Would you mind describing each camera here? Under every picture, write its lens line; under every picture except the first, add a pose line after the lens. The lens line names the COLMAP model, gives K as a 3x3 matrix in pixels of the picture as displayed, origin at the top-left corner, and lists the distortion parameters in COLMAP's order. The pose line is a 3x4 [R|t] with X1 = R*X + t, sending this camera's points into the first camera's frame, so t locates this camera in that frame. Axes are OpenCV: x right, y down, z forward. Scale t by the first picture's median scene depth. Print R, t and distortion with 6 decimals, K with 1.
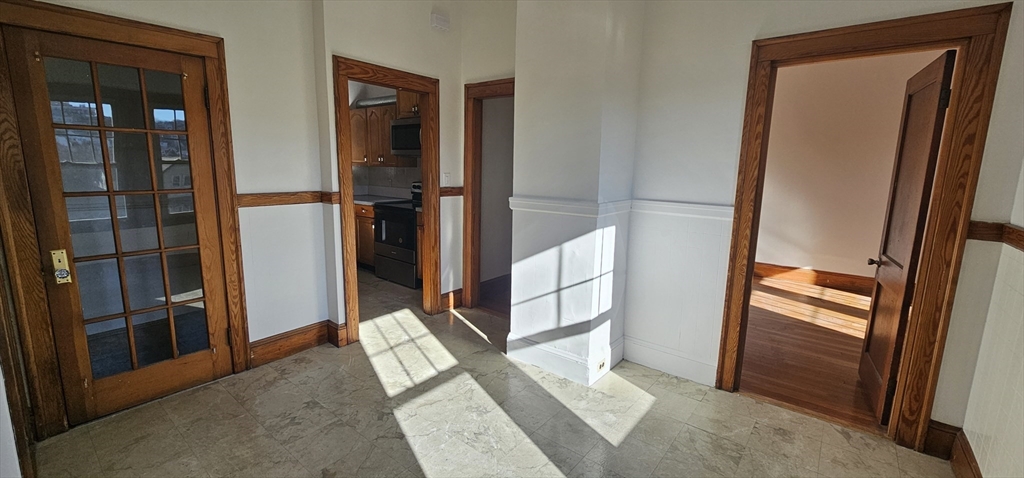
lens RADIAL K [[422.7, 0, 507.7], [0, 422.7, 230.6], [0, 0, 1]] dist [-0.001242, -0.000063]
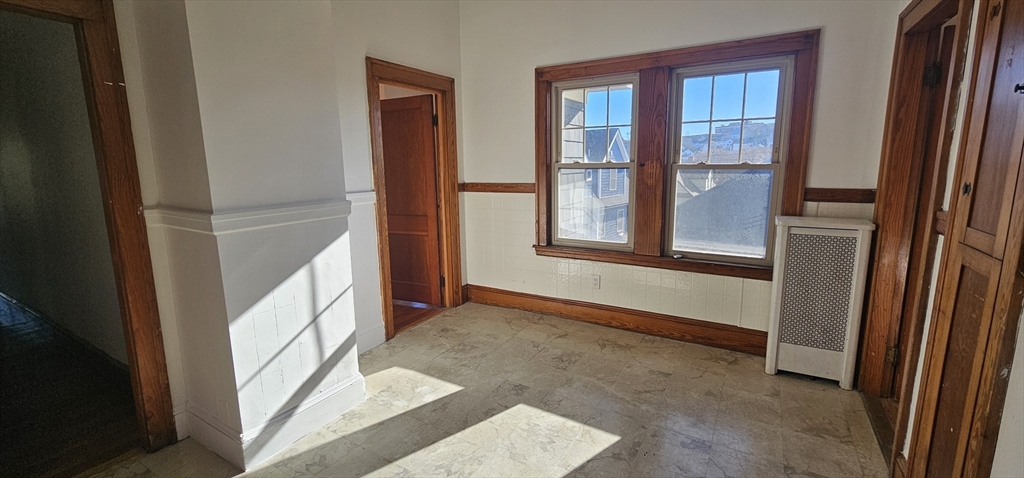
lens RADIAL K [[422.7, 0, 510.9], [0, 422.7, 237.8], [0, 0, 1]] dist [-0.001242, -0.000063]
pose [[-0.147992, -0.190362, 0.970495, -0.730481], [0.168472, 0.962105, 0.214407, -0.122294], [-0.974534, 0.195231, -0.110313, 0.776446]]
